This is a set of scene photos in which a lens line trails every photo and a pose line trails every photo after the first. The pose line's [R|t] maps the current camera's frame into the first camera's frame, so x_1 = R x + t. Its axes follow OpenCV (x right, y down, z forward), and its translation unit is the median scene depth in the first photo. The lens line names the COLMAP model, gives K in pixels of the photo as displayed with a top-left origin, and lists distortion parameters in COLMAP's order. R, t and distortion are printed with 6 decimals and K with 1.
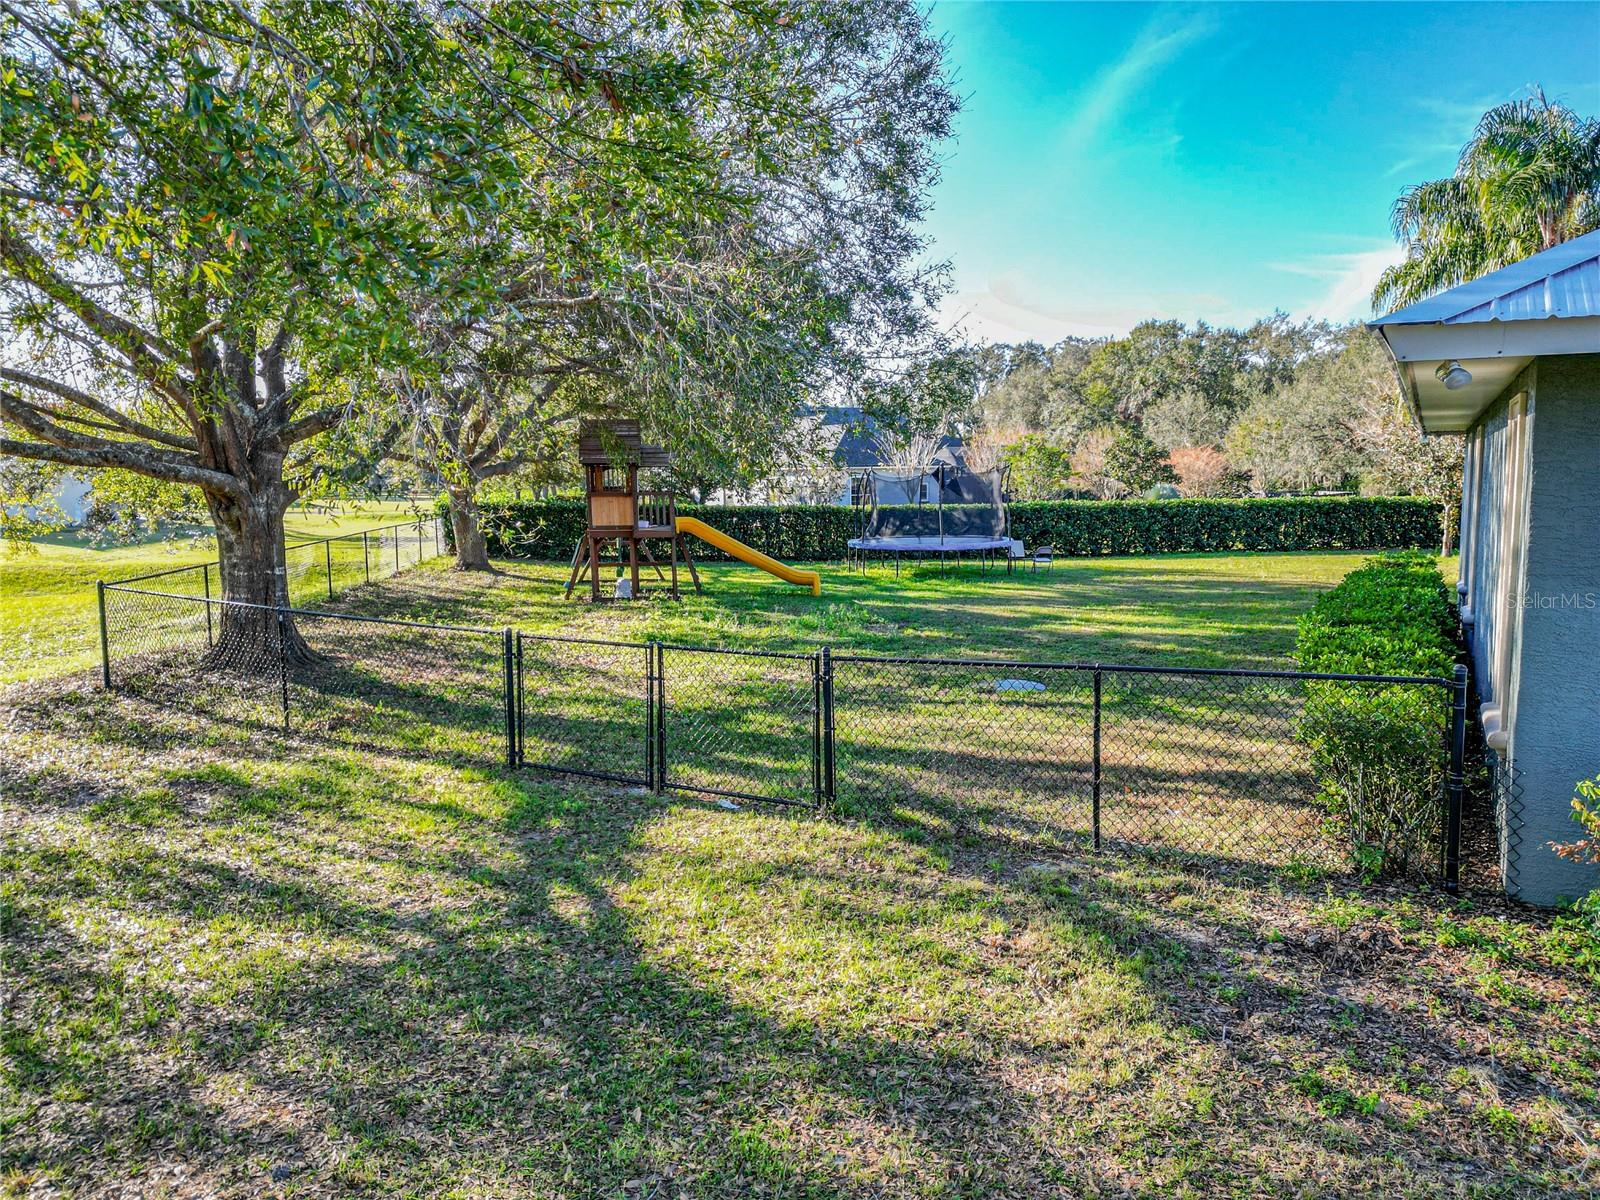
lens RADIAL K [[1126.3, 0, 808.3], [0, 1126.3, 598.0], [0, 0, 1]] dist [0.074364, -0.074952]
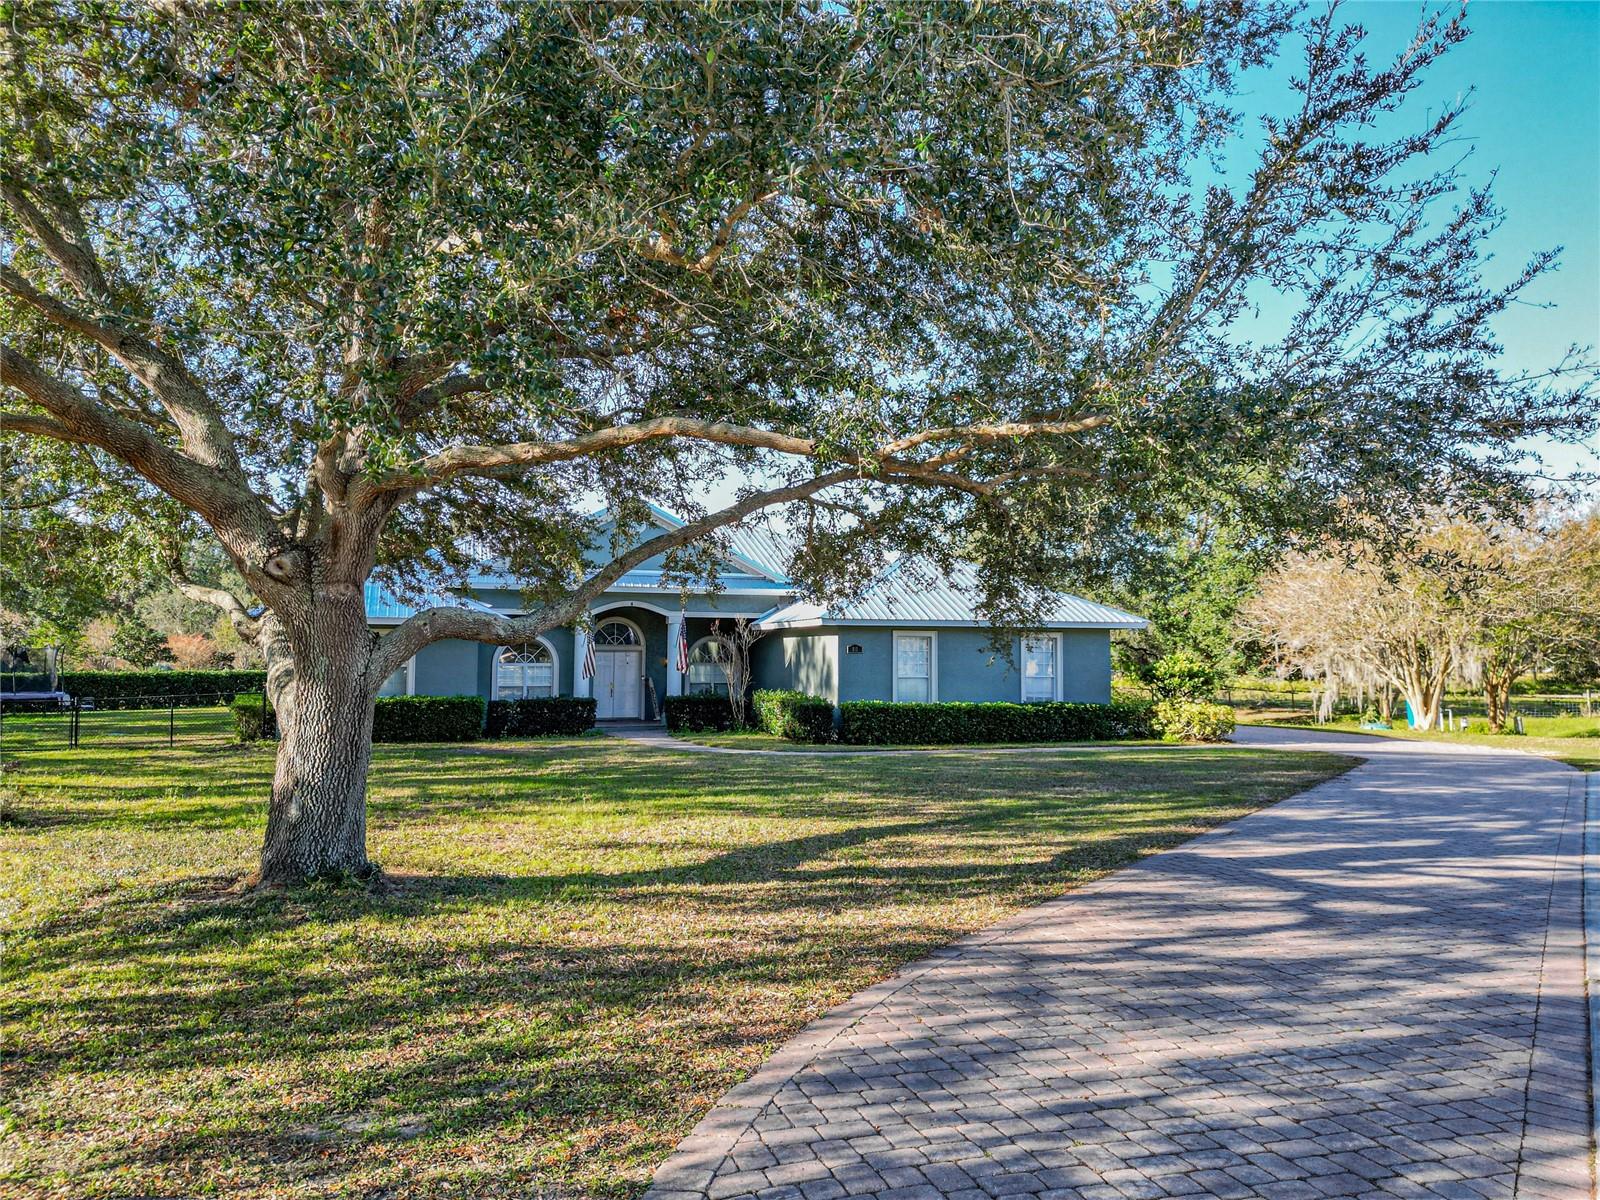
lens RADIAL K [[1126.3, 0, 808.3], [0, 1126.3, 598.0], [0, 0, 1]] dist [0.074364, -0.074952]
pose [[0.677123, 0.050668, 0.734123, -0.154956], [0.070531, 0.988565, -0.133284, 0.054321], [-0.732482, 0.142028, 0.665807, -0.432465]]
